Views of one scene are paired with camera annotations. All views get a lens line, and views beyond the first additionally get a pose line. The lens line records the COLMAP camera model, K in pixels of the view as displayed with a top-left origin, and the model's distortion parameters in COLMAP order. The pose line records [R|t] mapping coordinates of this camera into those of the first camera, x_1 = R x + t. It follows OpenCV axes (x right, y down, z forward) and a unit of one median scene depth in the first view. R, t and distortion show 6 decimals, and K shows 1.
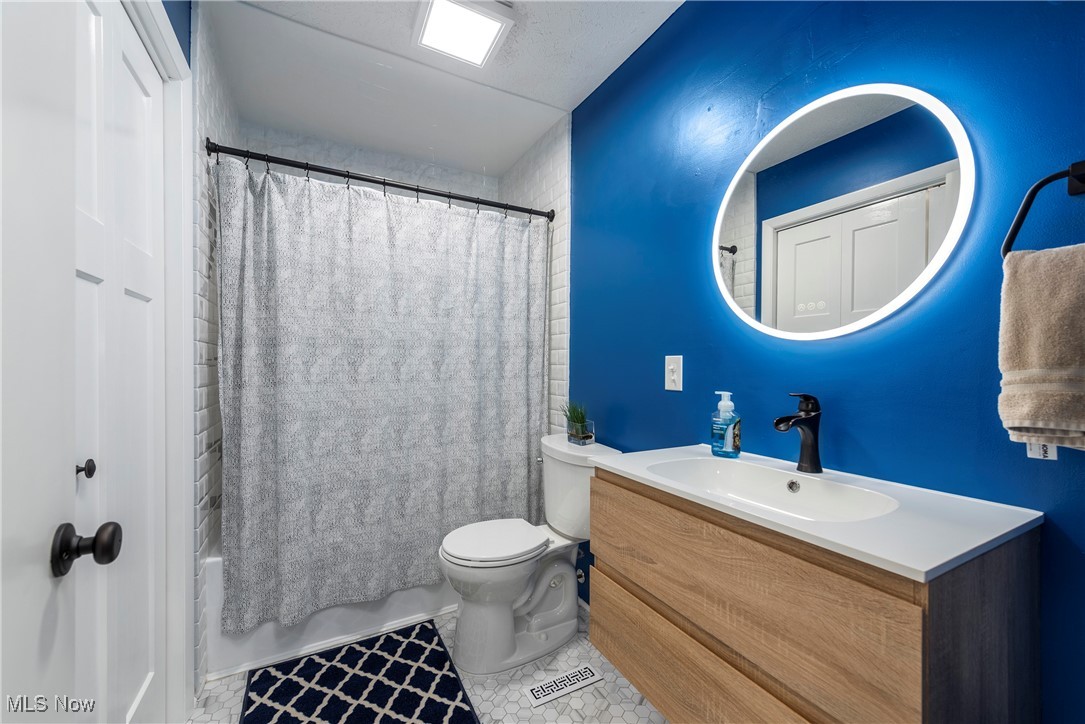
lens RADIAL K [[425.7, 0, 545.5], [0, 425.7, 363.0], [0, 0, 1]] dist [0.015152, -0.003959]
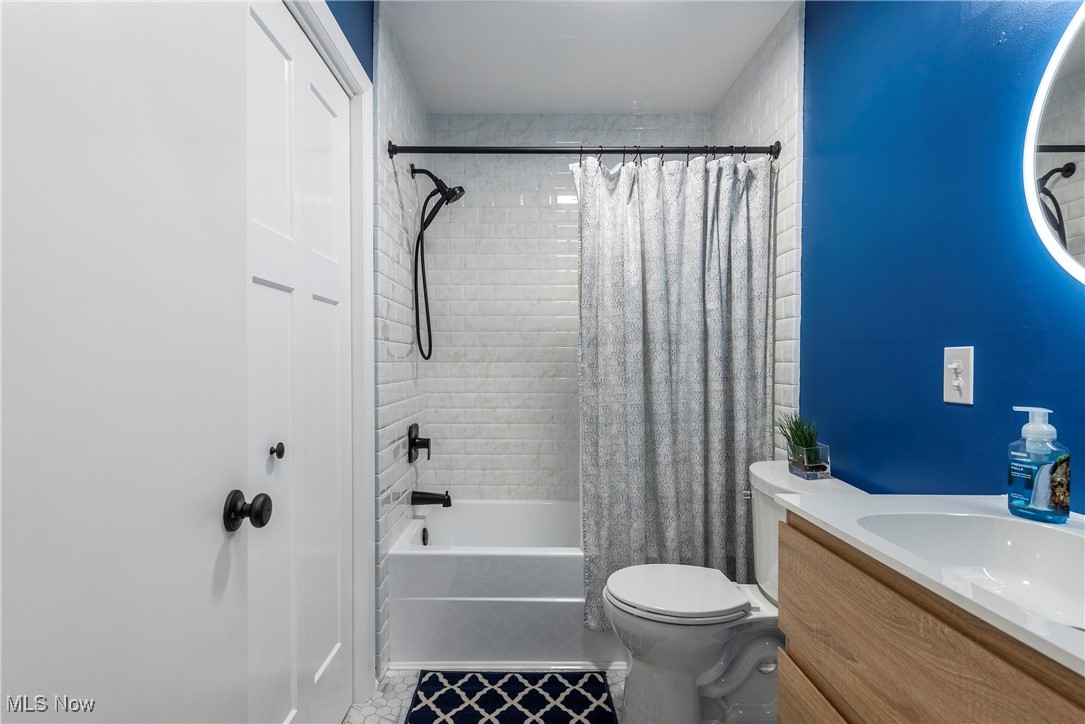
lens RADIAL K [[556.2, 0, 541.3], [0, 556.2, 363.2], [0, 0, 1]] dist [0.003061, 0.001424]
pose [[0.876970, -0.000915, -0.480544, 0.167162], [0.003145, 0.999988, 0.003836, 0.001600], [0.480534, -0.004875, 0.876962, 0.007852]]
